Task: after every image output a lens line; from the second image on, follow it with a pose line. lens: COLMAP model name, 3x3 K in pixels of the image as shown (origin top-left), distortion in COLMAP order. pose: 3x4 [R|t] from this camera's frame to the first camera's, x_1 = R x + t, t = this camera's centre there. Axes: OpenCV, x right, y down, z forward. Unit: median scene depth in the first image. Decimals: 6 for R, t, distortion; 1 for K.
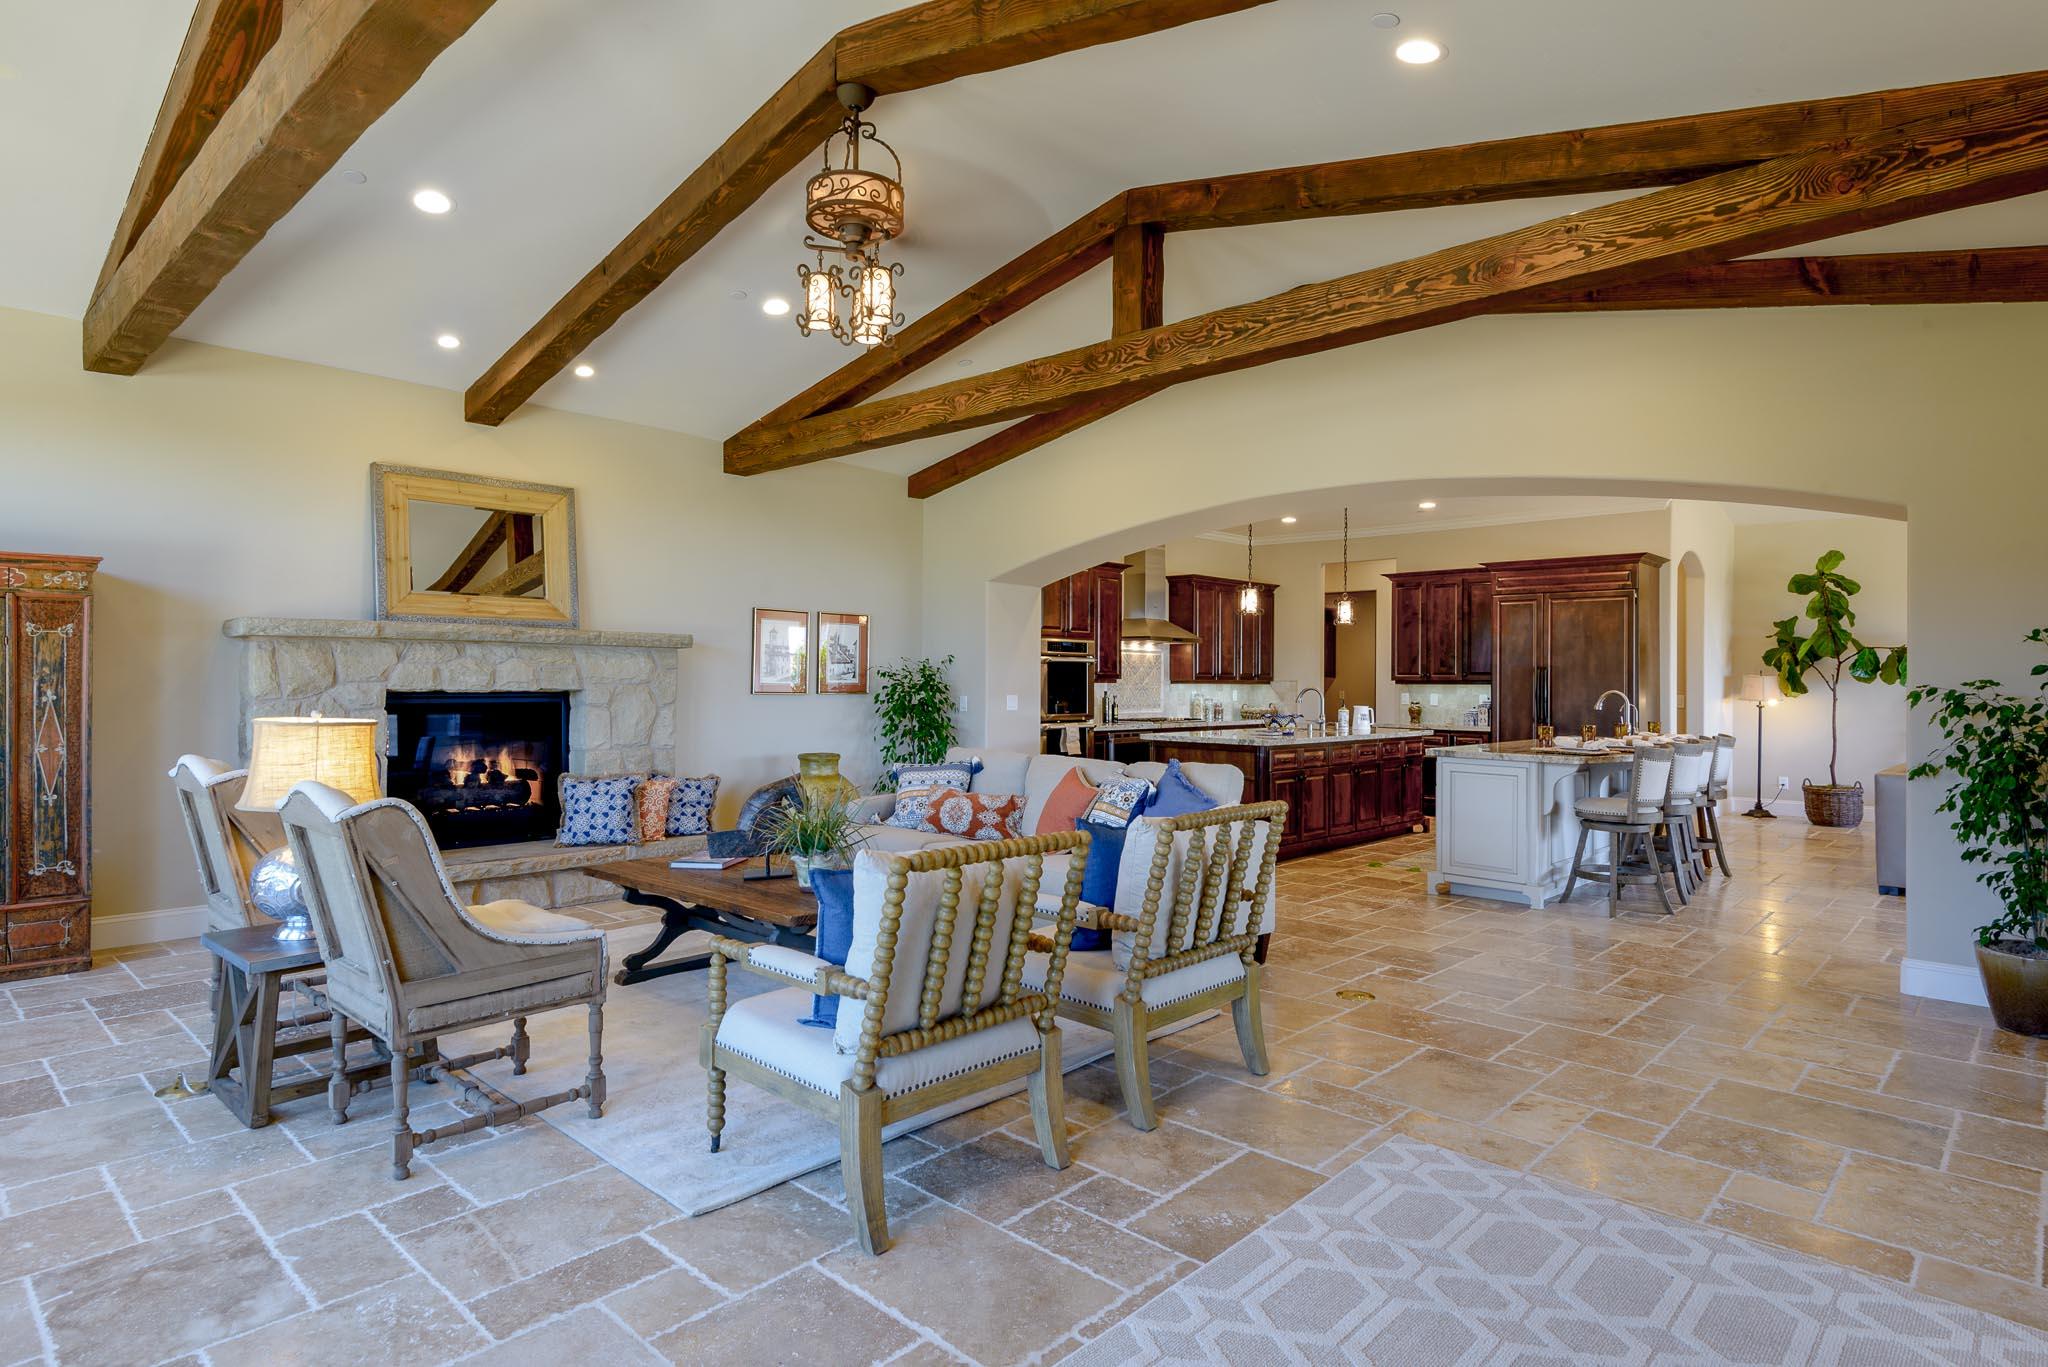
lens RADIAL K [[1098.7, 0, 1026.8], [0, 1098.7, 683.7], [0, 0, 1]] dist [0.008283, -0.000783]
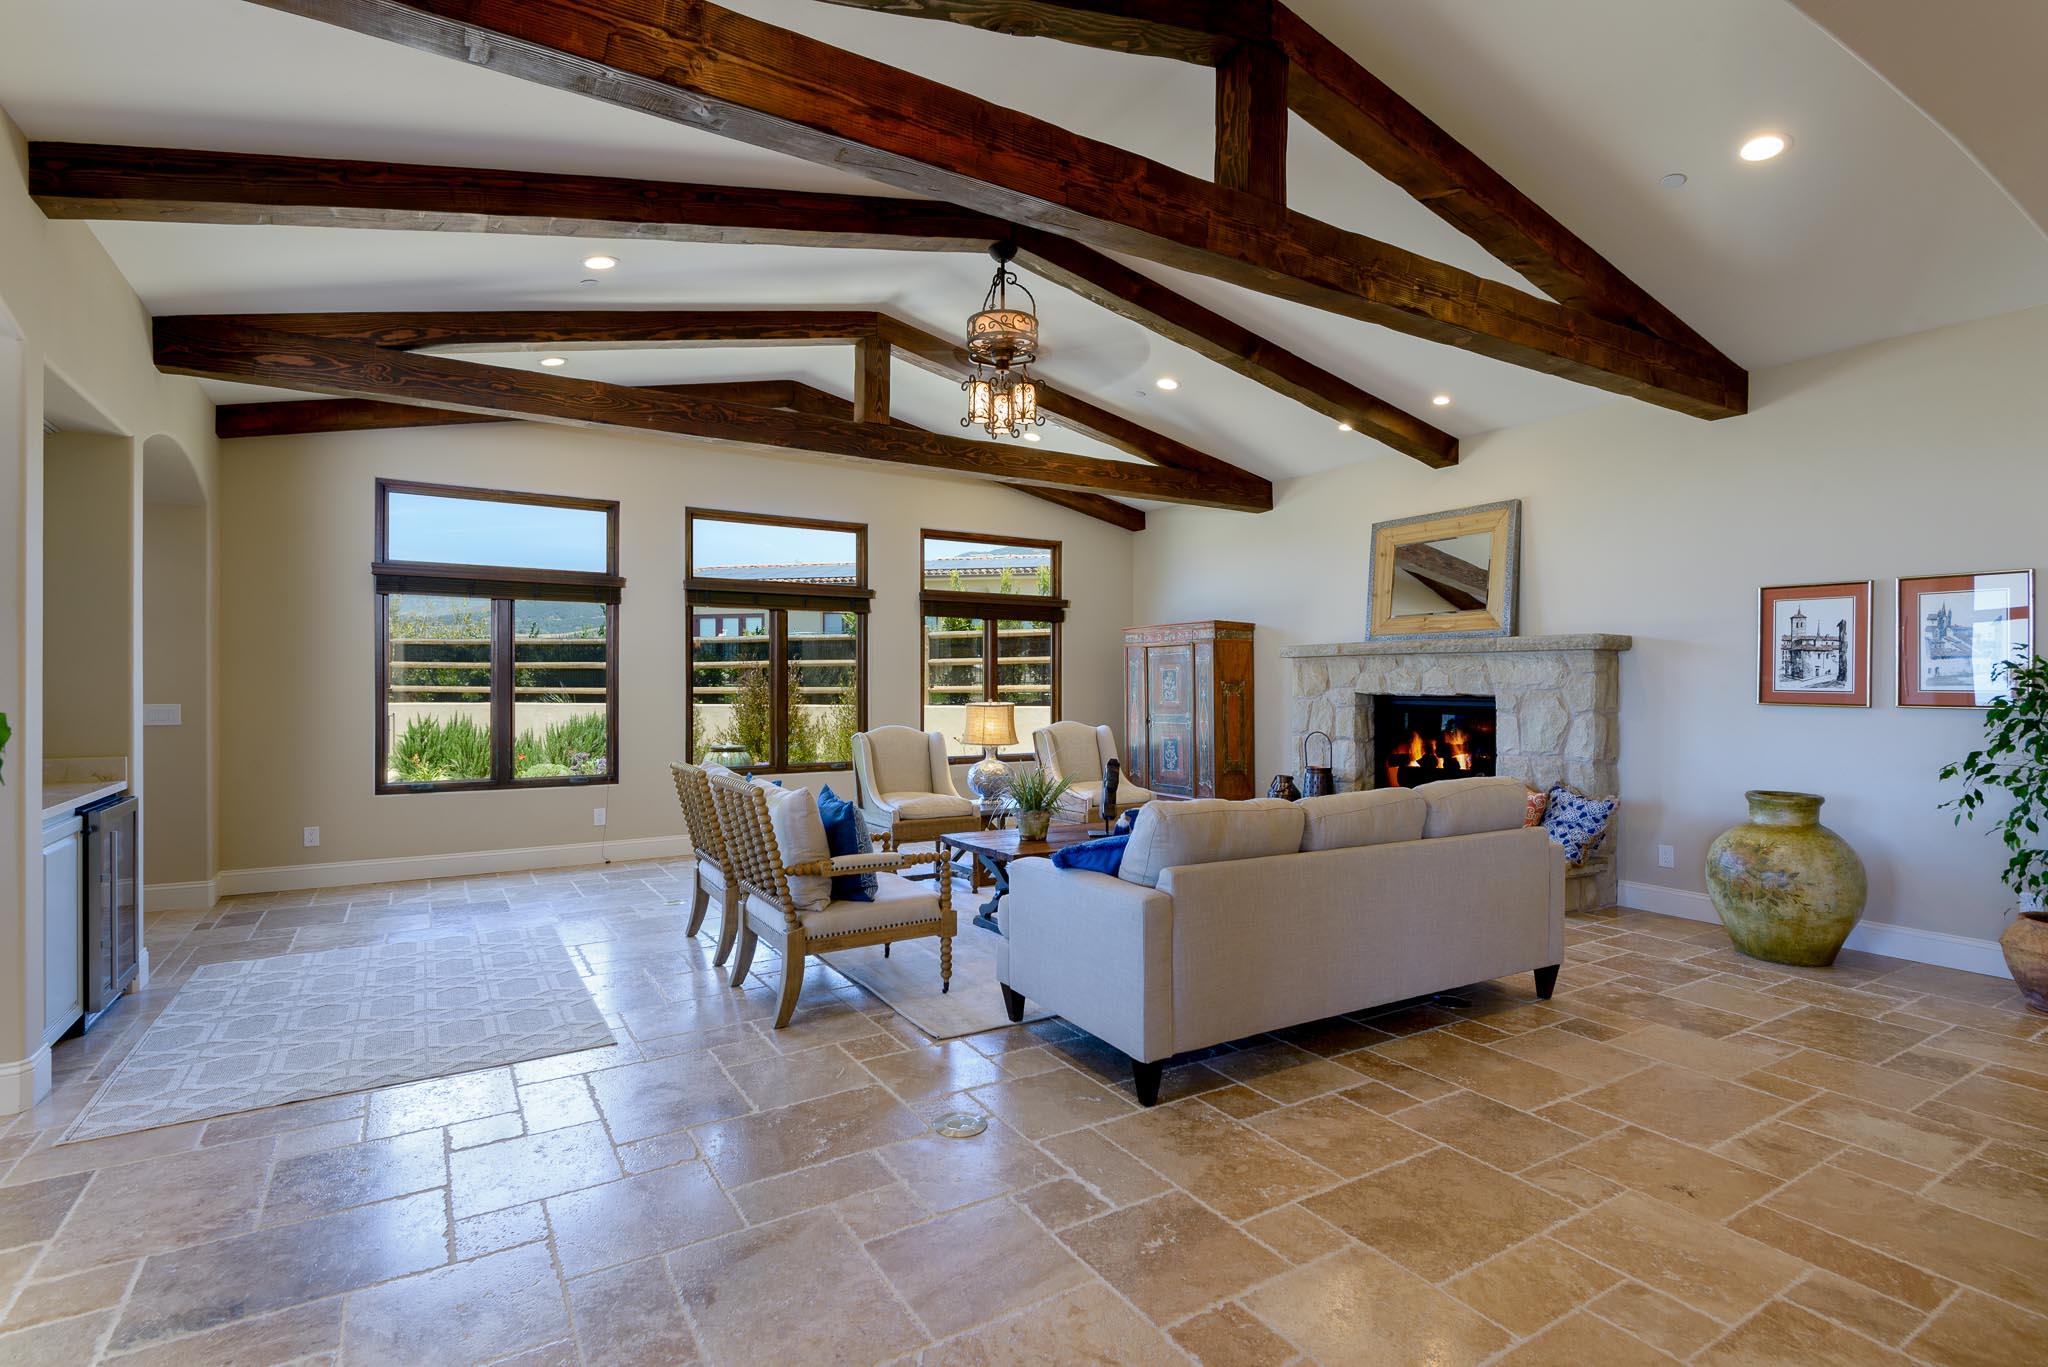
lens RADIAL K [[995.9, 0, 1023.8], [0, 995.9, 683.2], [0, 0, 1]] dist [-0.001941, -0.000495]
pose [[-0.260876, -0.007088, -0.965346, 0.419723], [-0.006999, 0.999961, -0.005451, 0.001717], [0.965347, 0.005335, -0.260915, 0.557300]]
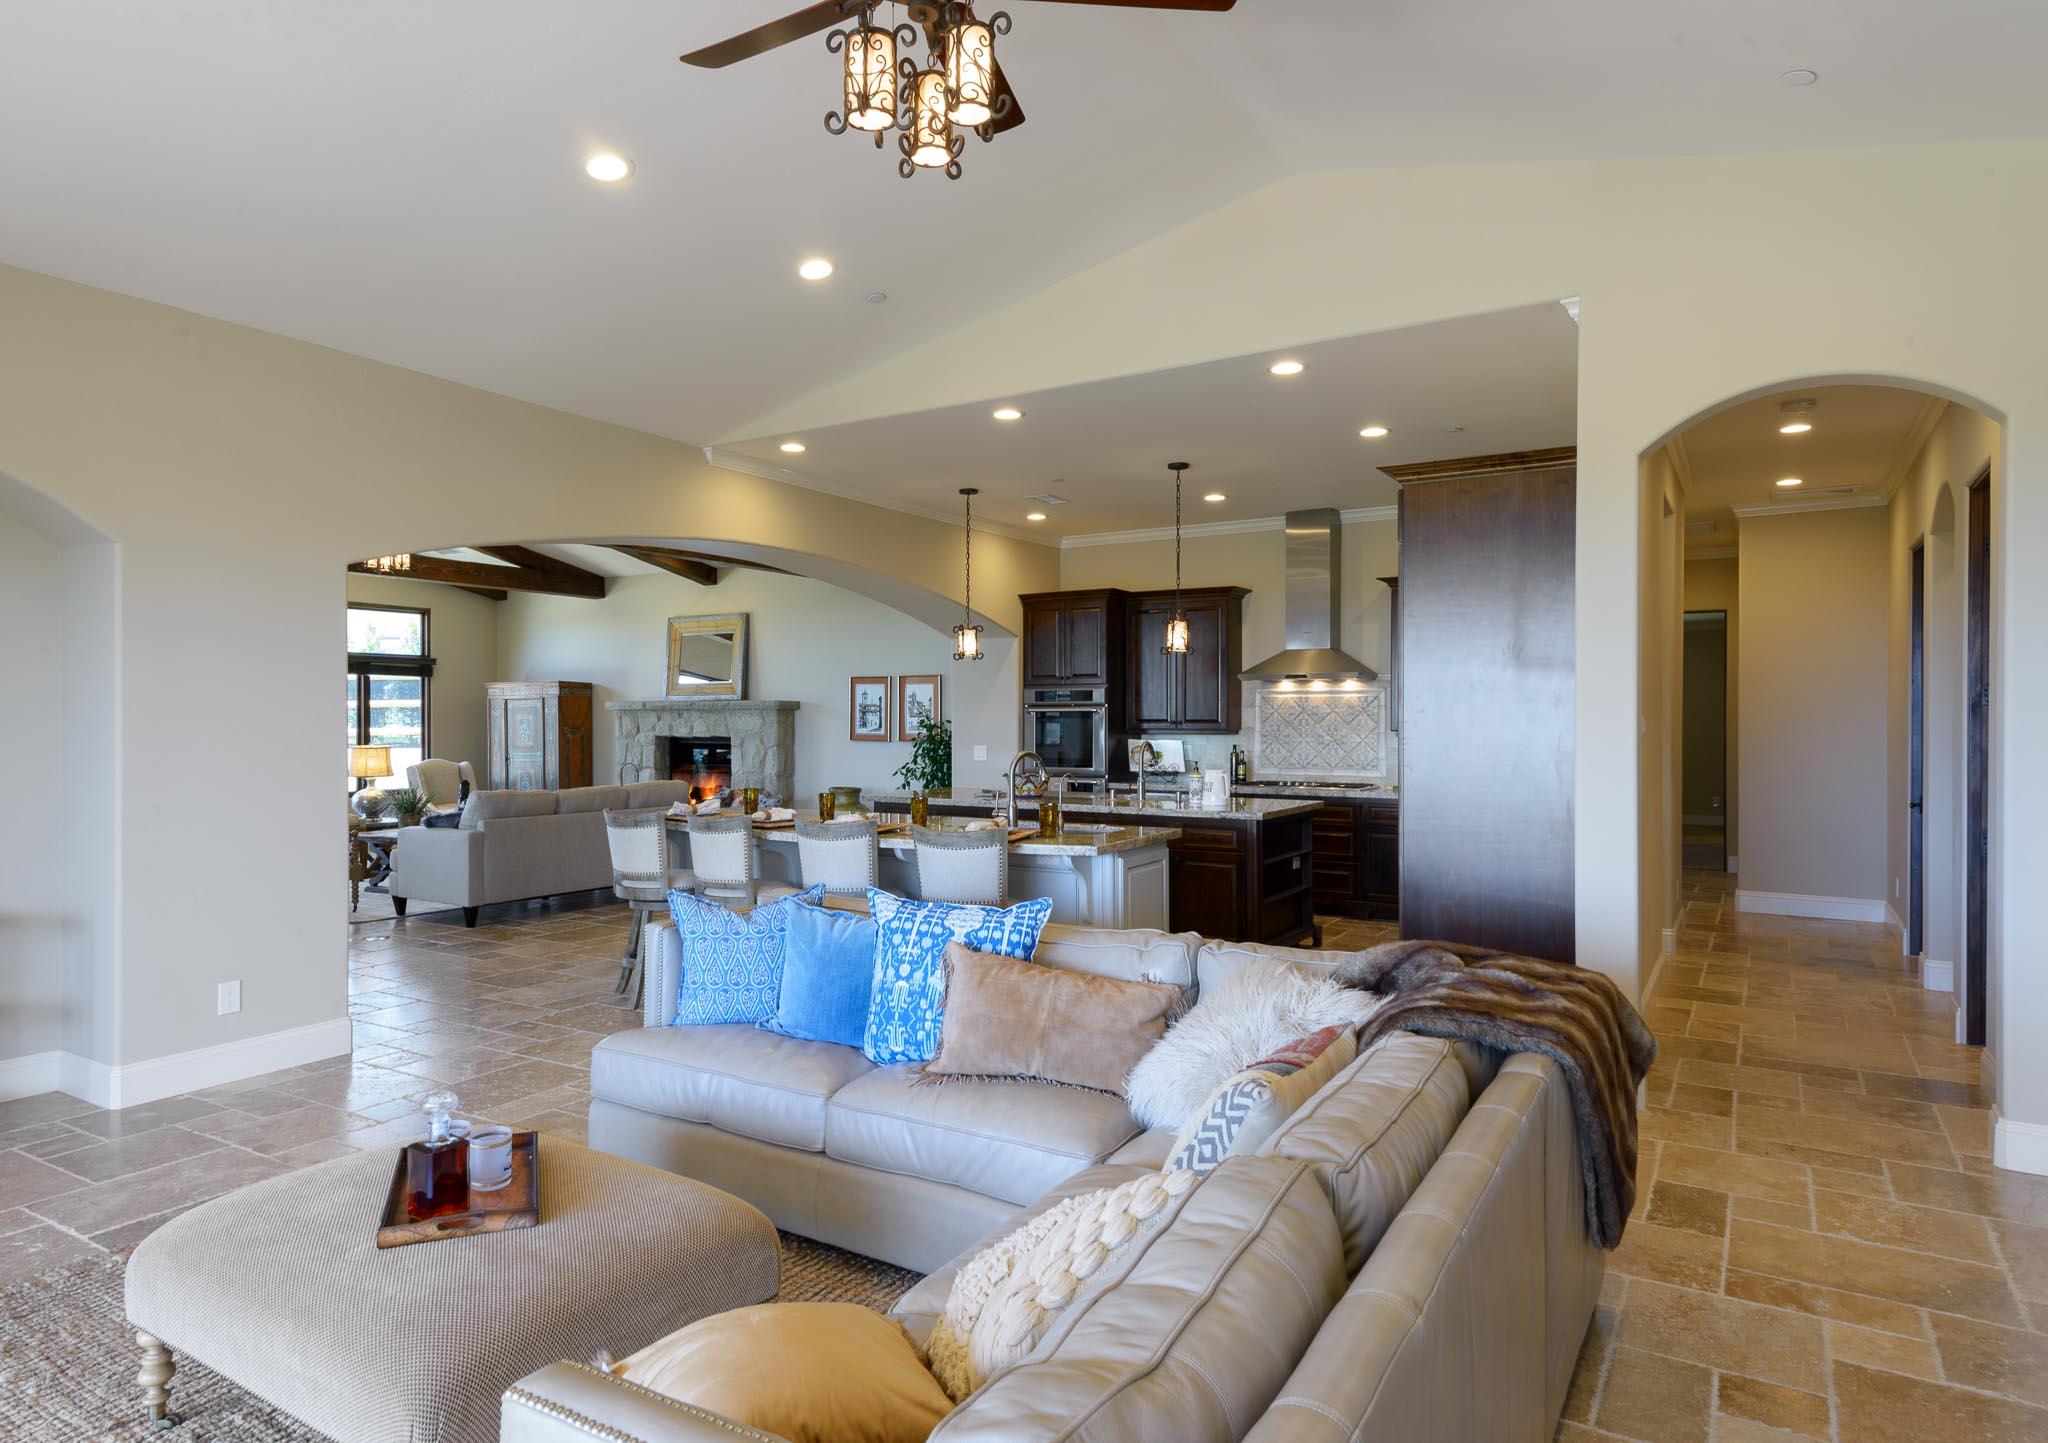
lens RADIAL K [[1359.8, 0, 1017.8], [0, 1359.8, 724.2], [0, 0, 1]] dist [0.047633, 0.000711]
pose [[0.173908, -0.002102, -0.984760, 1.136976], [-0.001527, 0.999996, -0.002404, -0.006066], [0.984761, 0.001921, 0.173904, 0.728504]]
